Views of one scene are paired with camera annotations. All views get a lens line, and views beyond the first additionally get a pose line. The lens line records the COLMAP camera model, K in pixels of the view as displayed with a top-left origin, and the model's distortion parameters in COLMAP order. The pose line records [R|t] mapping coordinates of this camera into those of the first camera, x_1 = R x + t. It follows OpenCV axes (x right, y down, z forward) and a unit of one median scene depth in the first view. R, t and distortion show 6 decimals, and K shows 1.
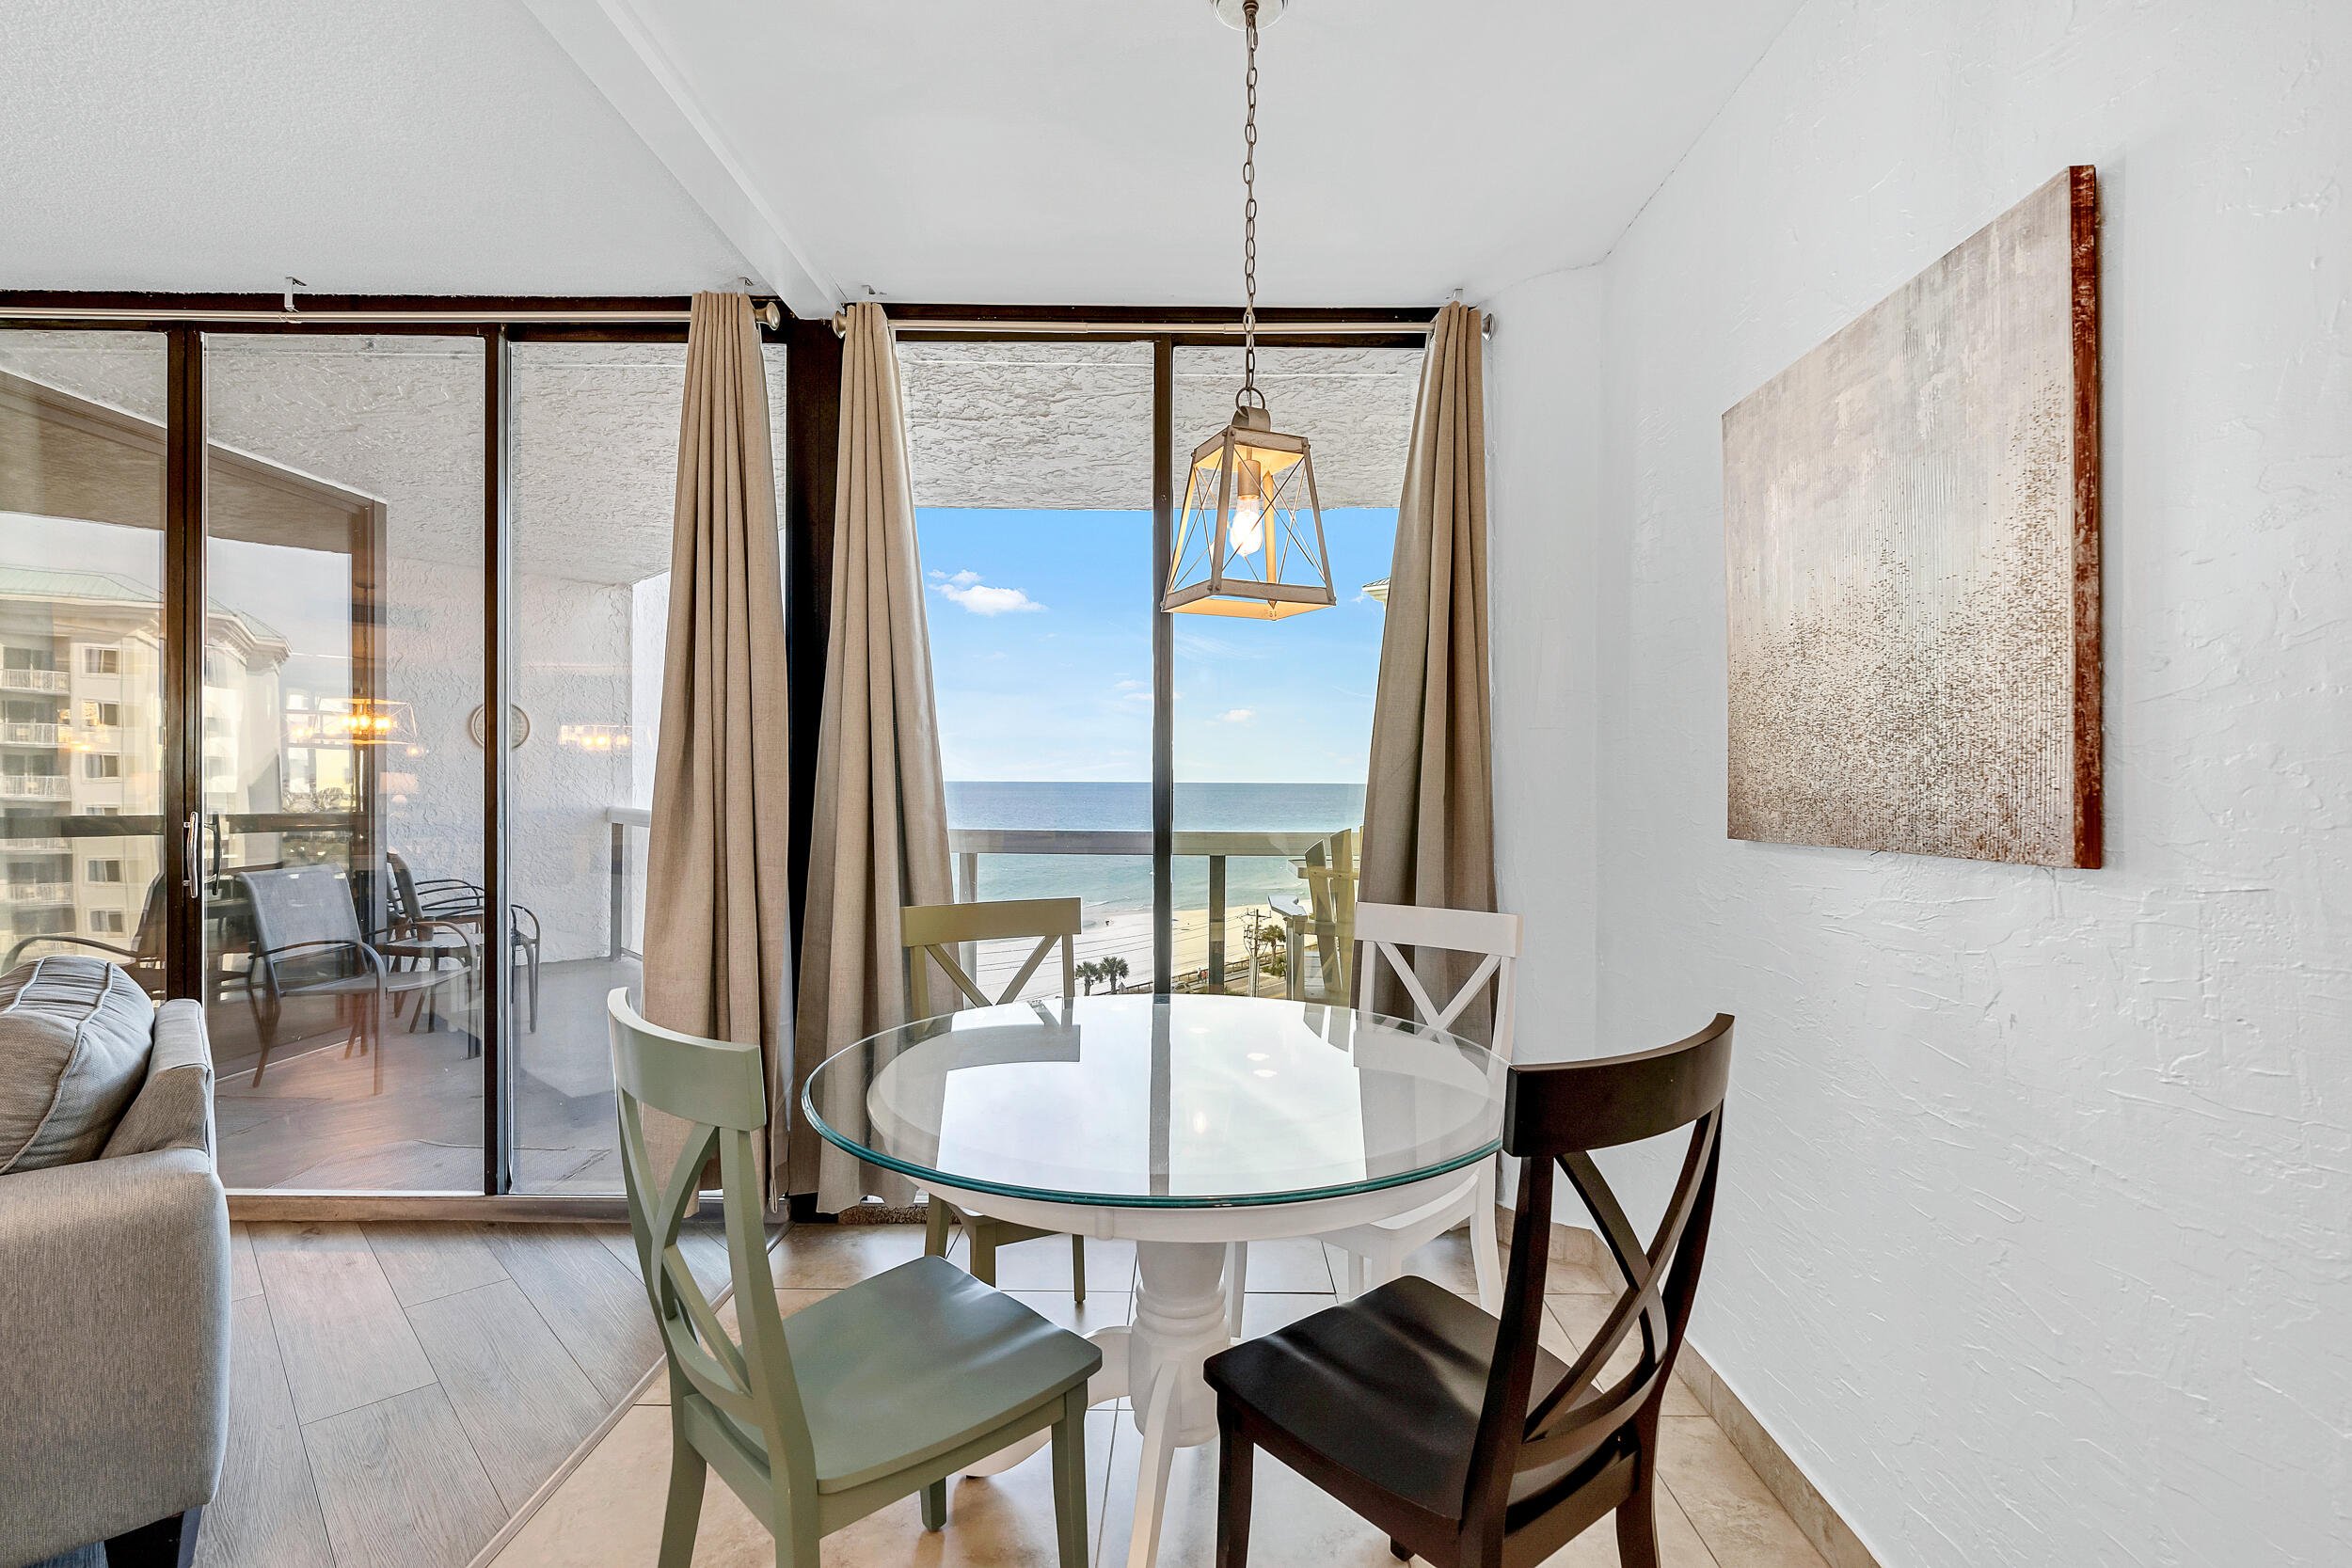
lens RADIAL K [[1064.8, 0, 1180.6], [0, 1064.8, 787.1], [0, 0, 1]] dist [-0.002311, 0.000091]
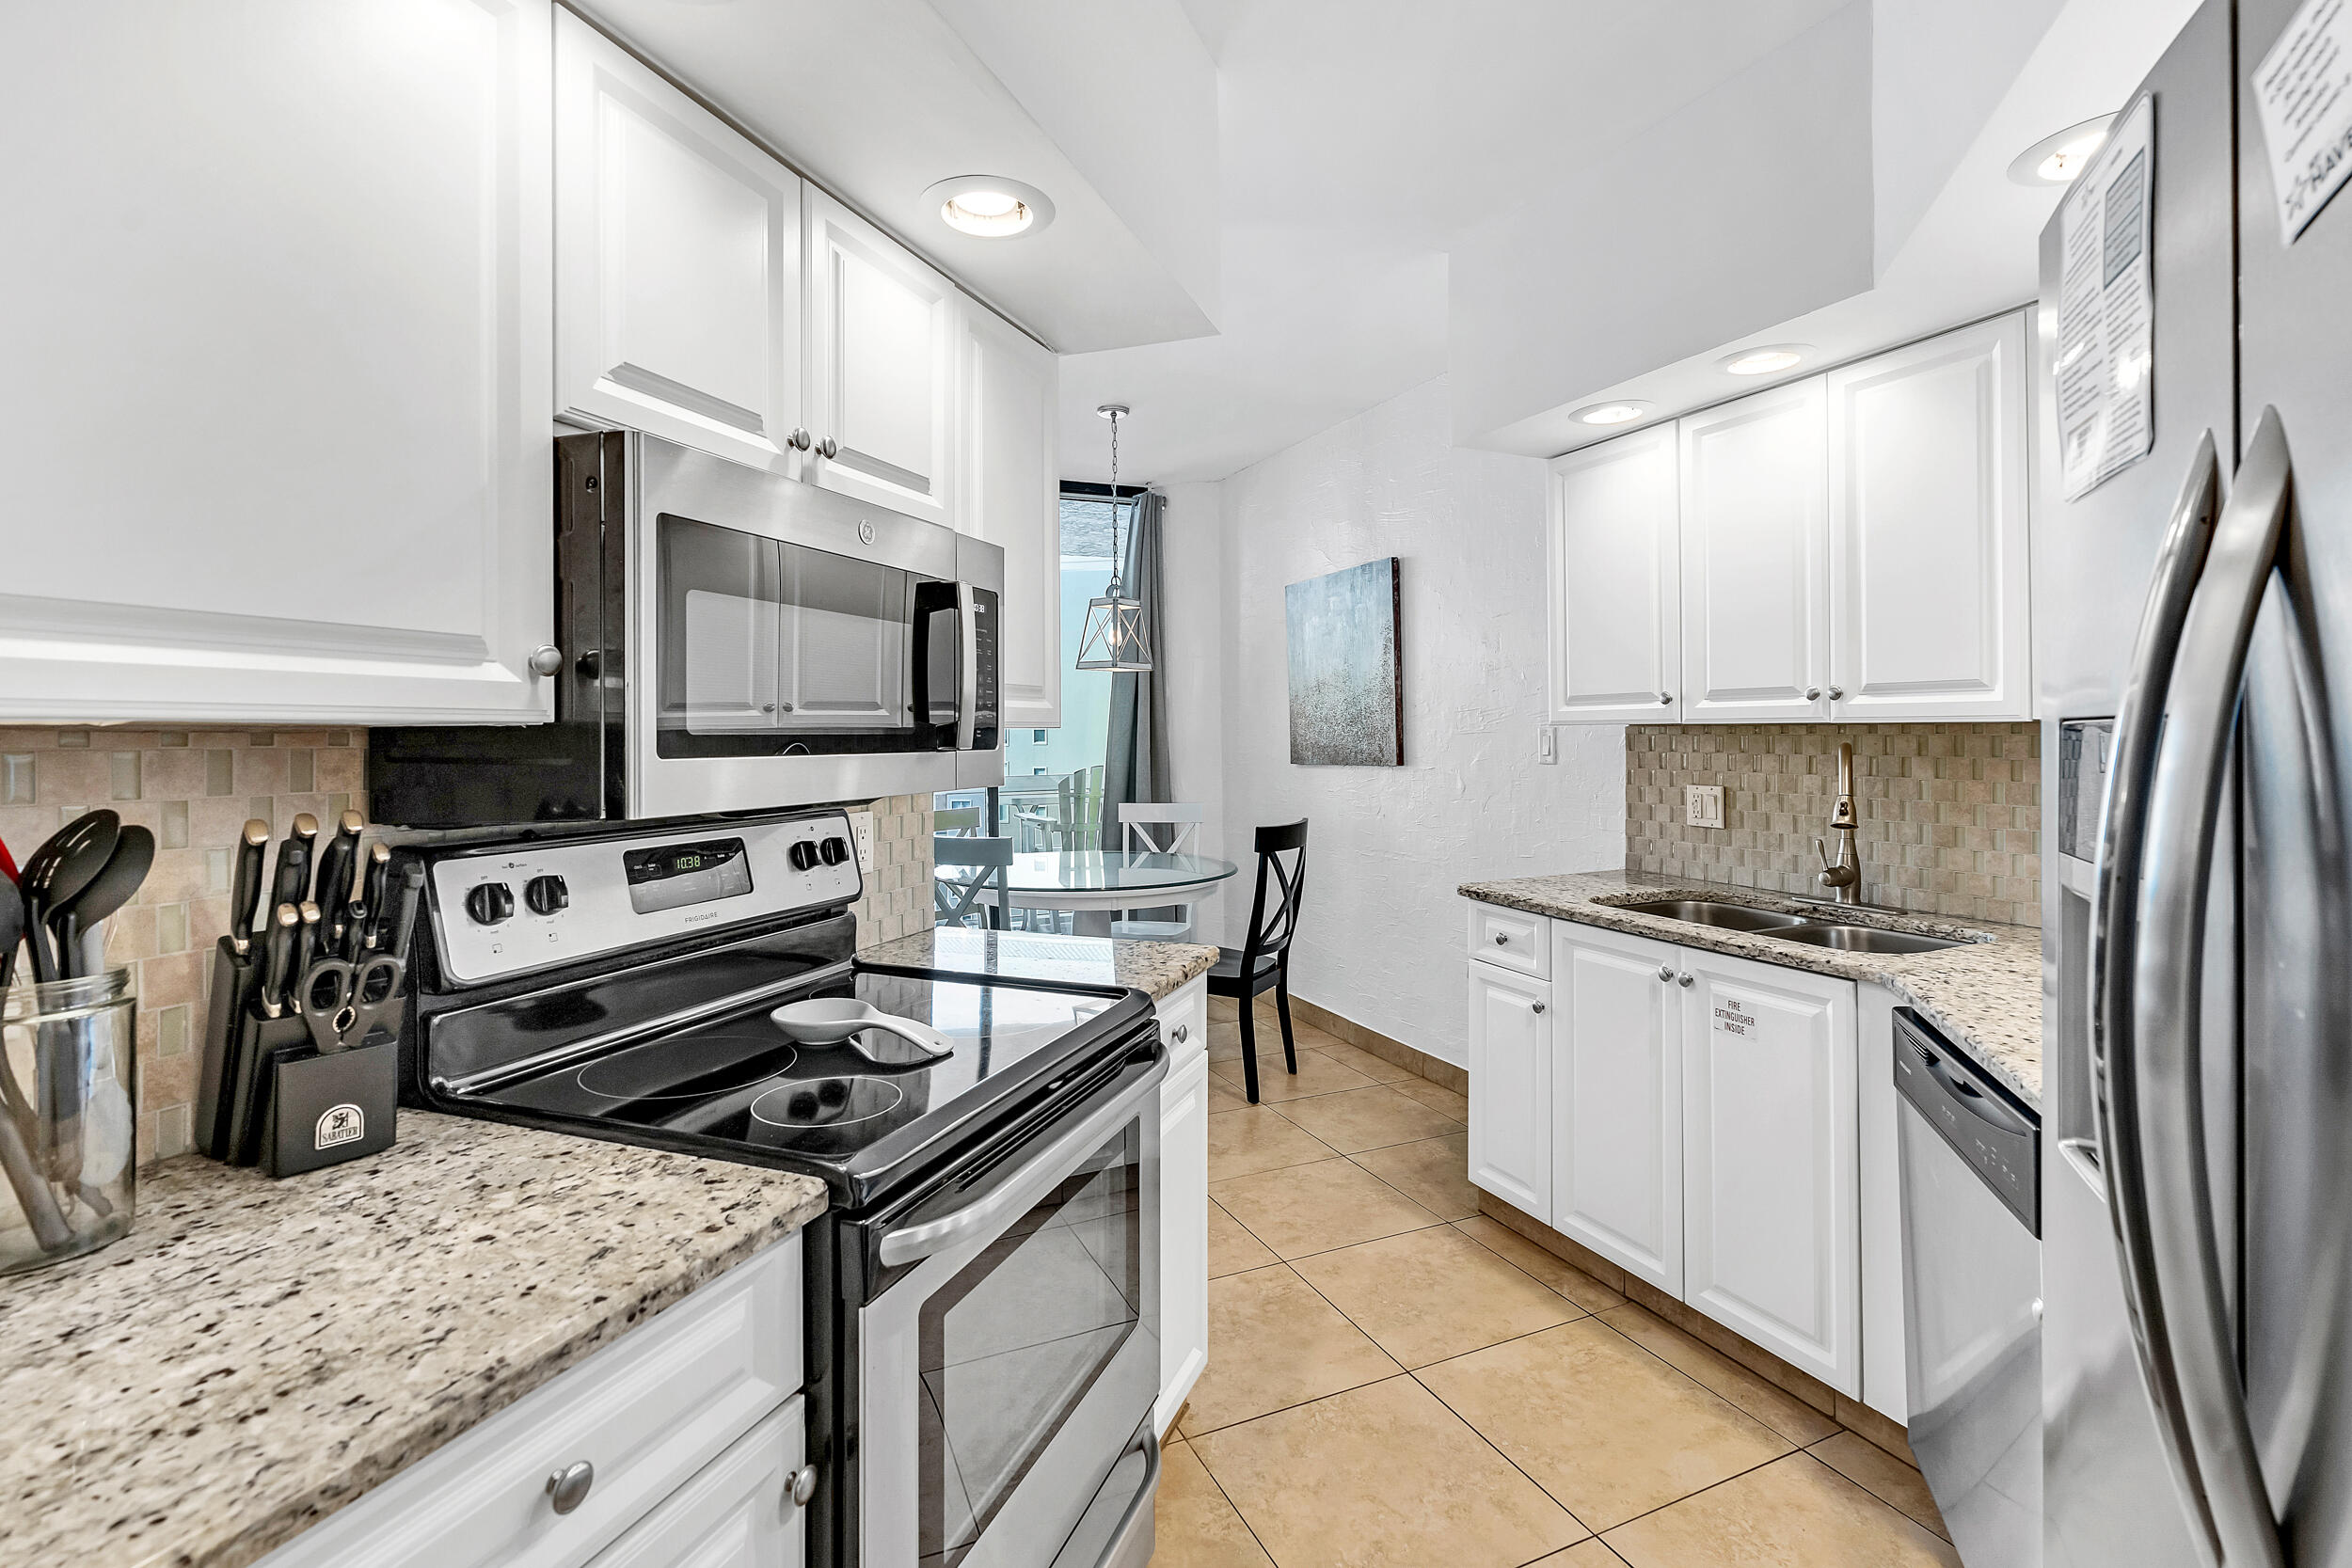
lens RADIAL K [[1067.8, 0, 1181.2], [0, 1067.8, 734.3], [0, 0, 1]] dist [-0.008115, 0.001345]
pose [[0.902438, -0.007478, 0.430756, -1.112393], [0.012730, 0.999876, -0.009312, 0.000407], [-0.430632, 0.013887, 0.902421, -1.592772]]
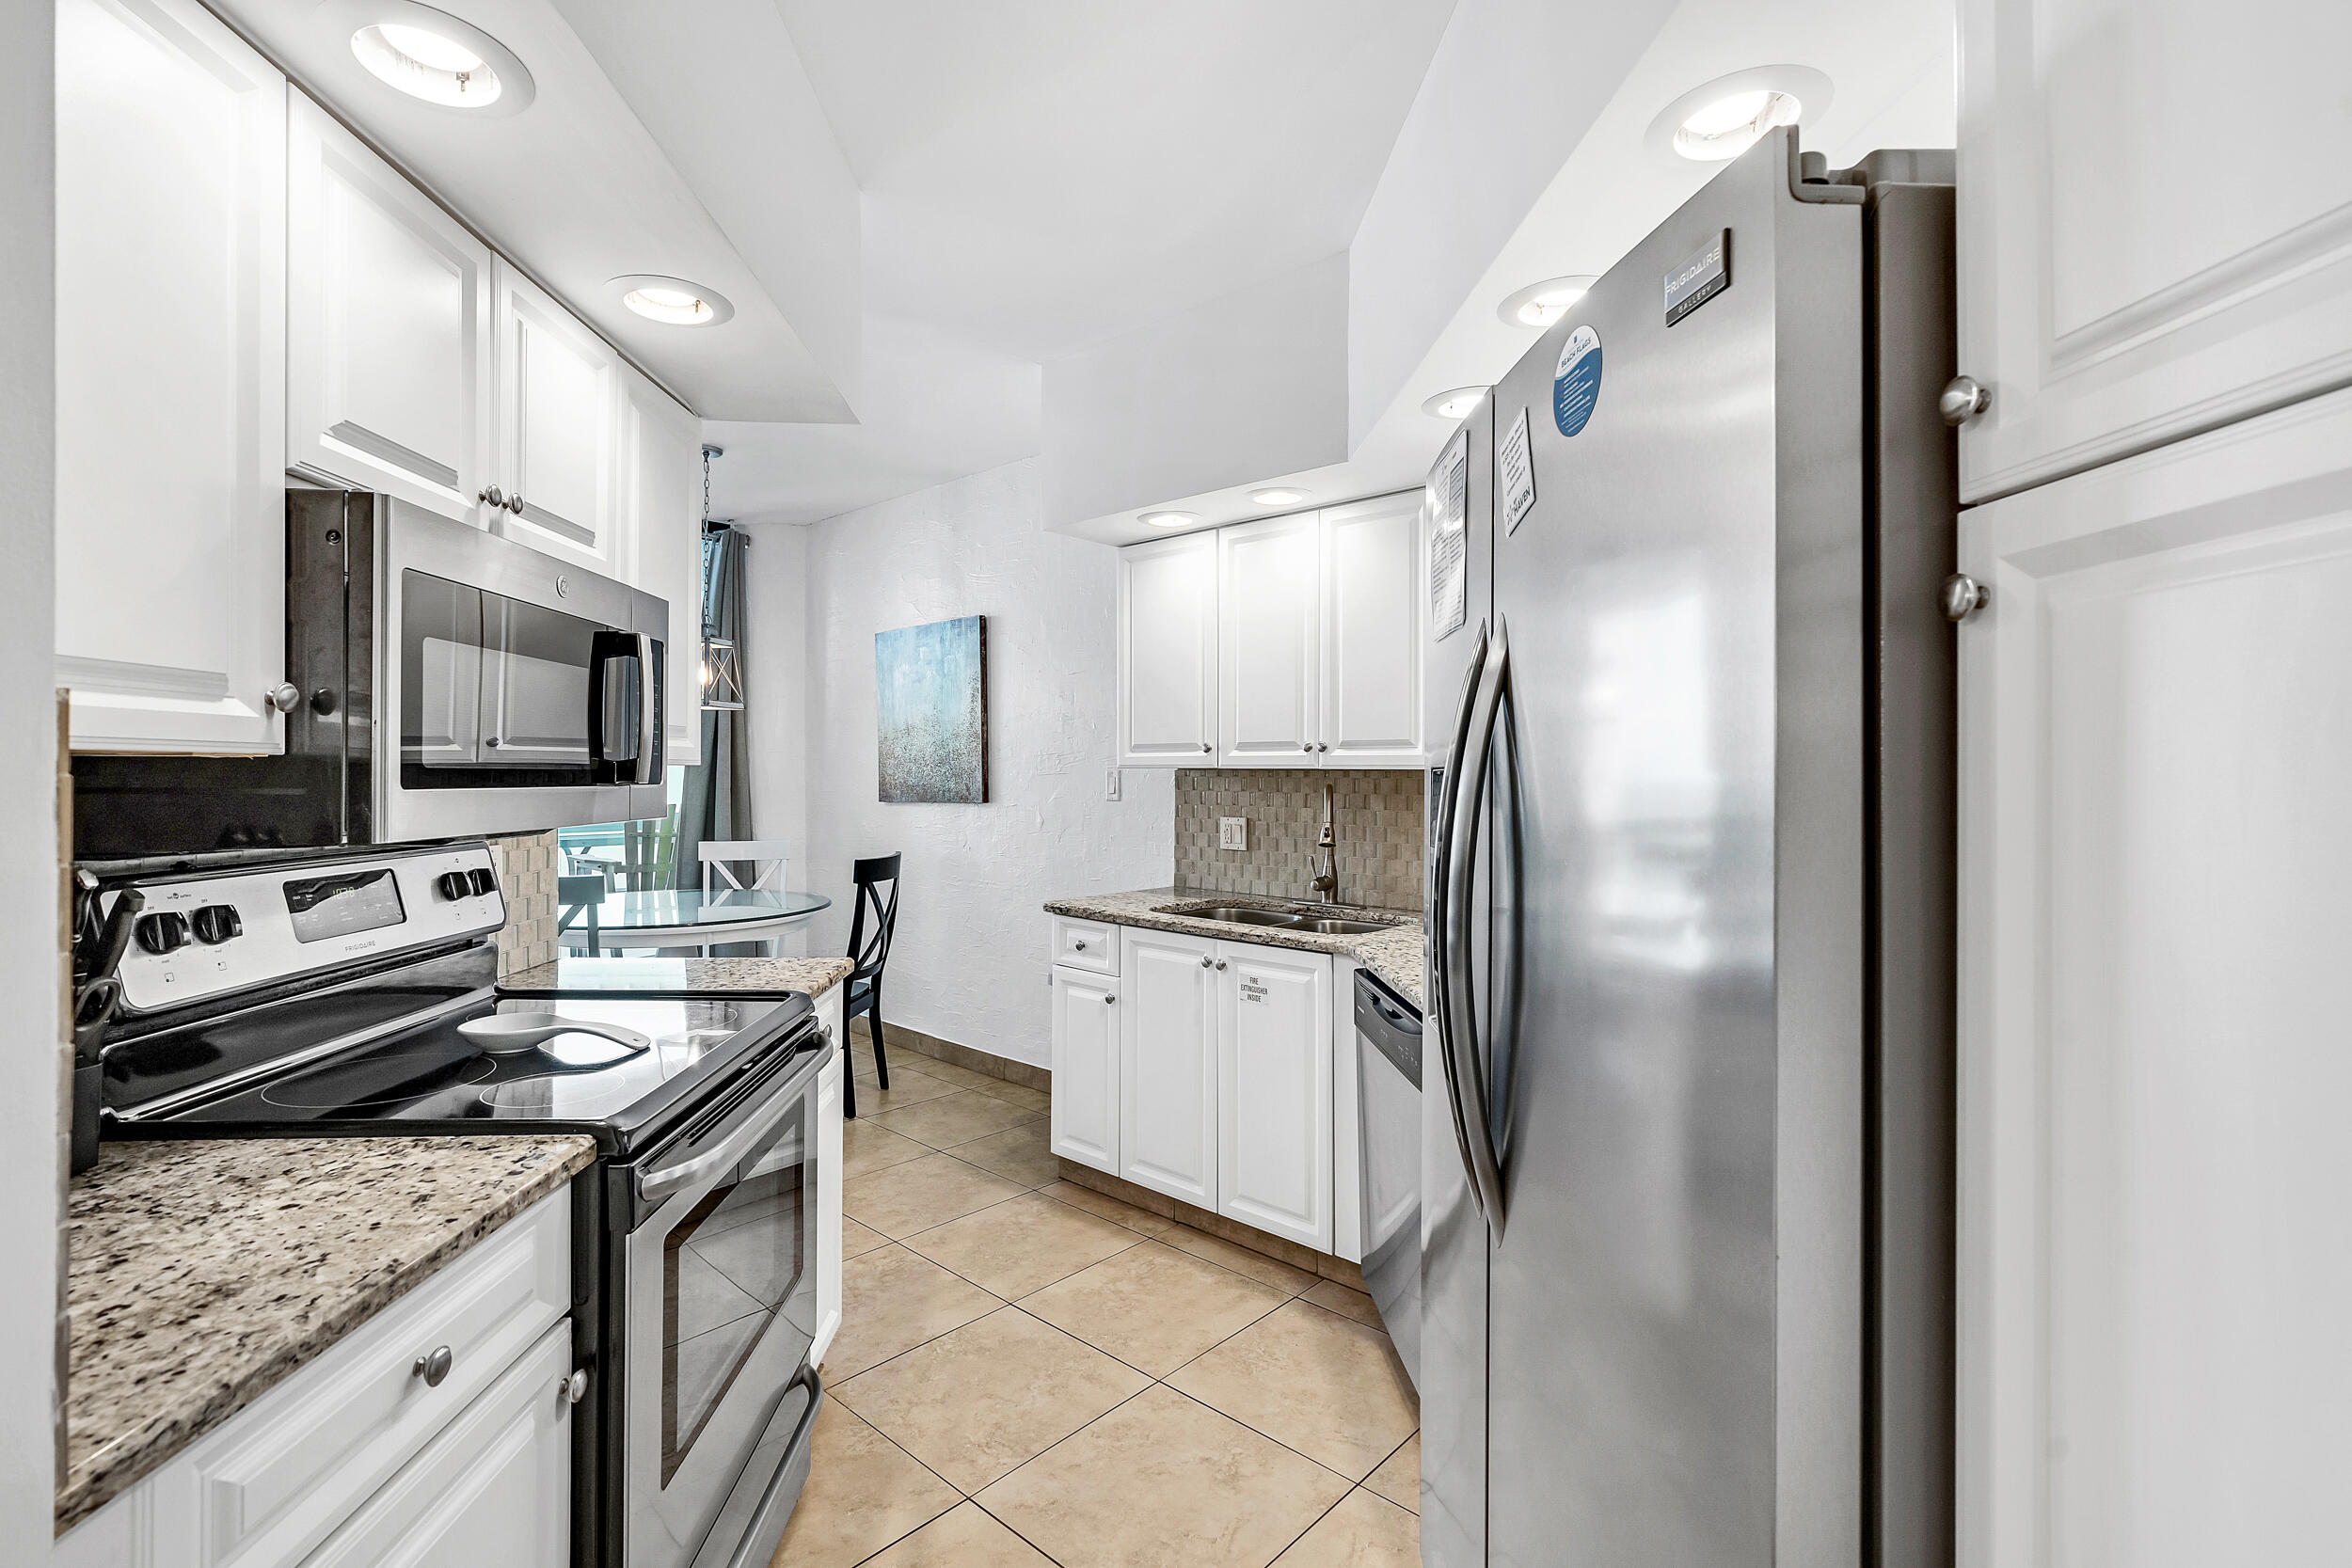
lens RADIAL K [[1055.1, 0, 1172.4], [0, 1055.1, 777.4], [0, 0, 1]] dist [-0.011116, 0.000034]
pose [[0.659741, -0.001609, 0.751492, -1.365102], [0.006405, 0.999973, -0.003482, 0.003938], [-0.751466, 0.007110, 0.659733, -1.770223]]
